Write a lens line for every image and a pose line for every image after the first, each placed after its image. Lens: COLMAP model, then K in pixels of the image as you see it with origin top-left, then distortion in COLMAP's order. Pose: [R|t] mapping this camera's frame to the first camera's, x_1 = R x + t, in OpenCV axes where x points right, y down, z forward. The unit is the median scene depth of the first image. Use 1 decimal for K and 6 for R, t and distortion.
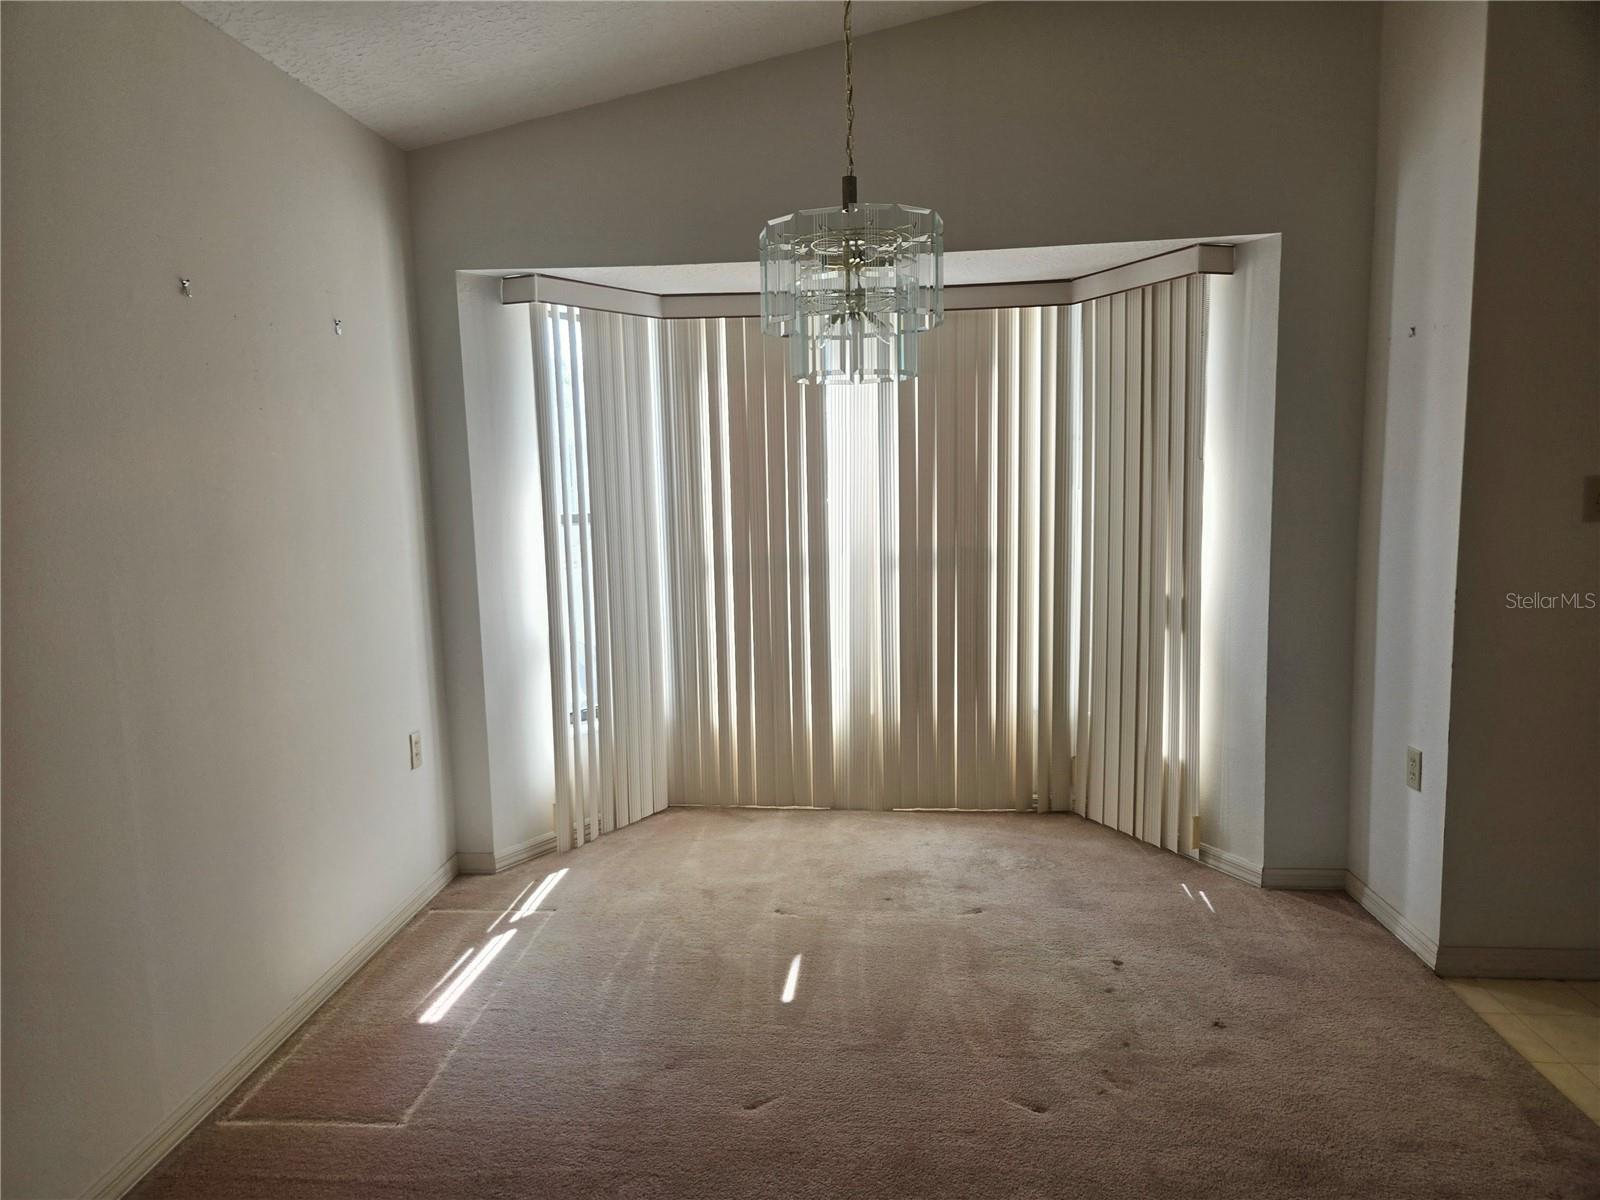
lens RADIAL K [[1073.0, 0, 800.0], [0, 1073.0, 600.0], [0, 0, 1]] dist [0.093142, -0.063874]
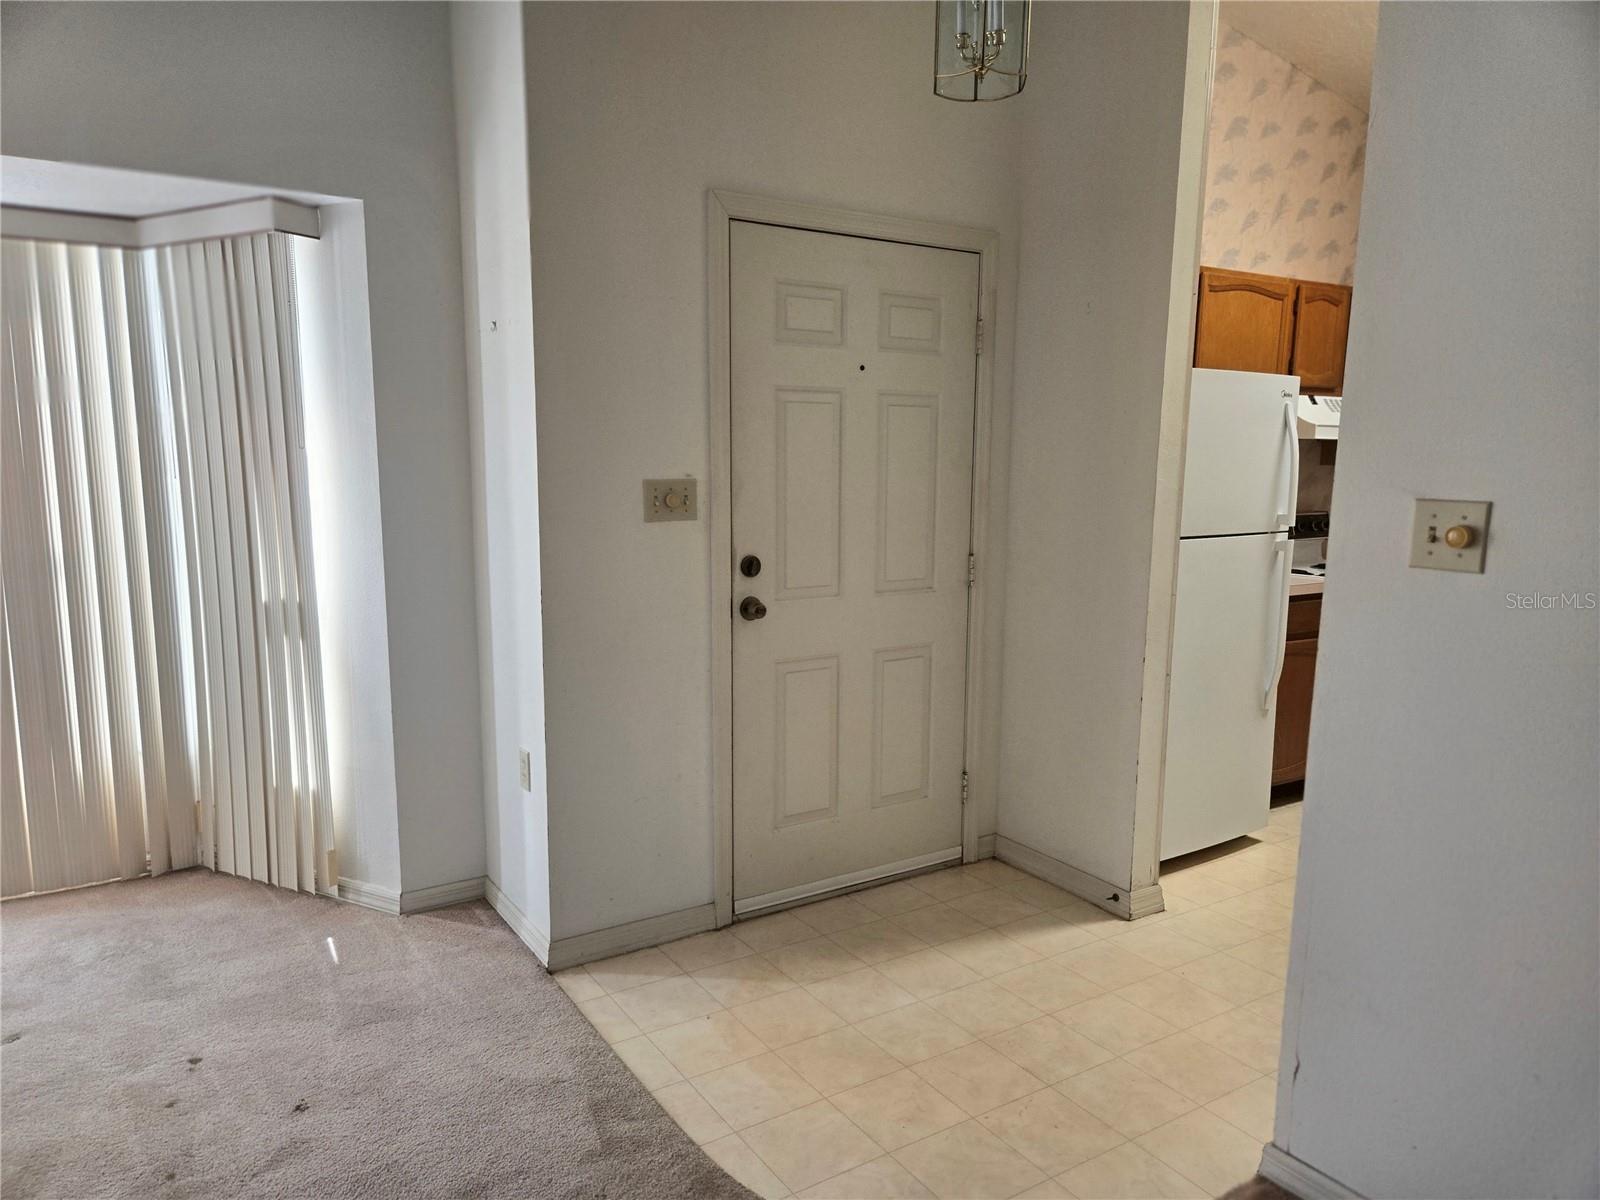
lens RADIAL K [[1073.0, 0, 800.0], [0, 1073.0, 600.0], [0, 0, 1]] dist [0.093142, -0.063874]
pose [[0.801423, -0.051143, 0.595907, 0.159389], [0.046082, 0.998656, 0.023734, -0.009129], [-0.596320, 0.008440, 0.802702, 0.056880]]
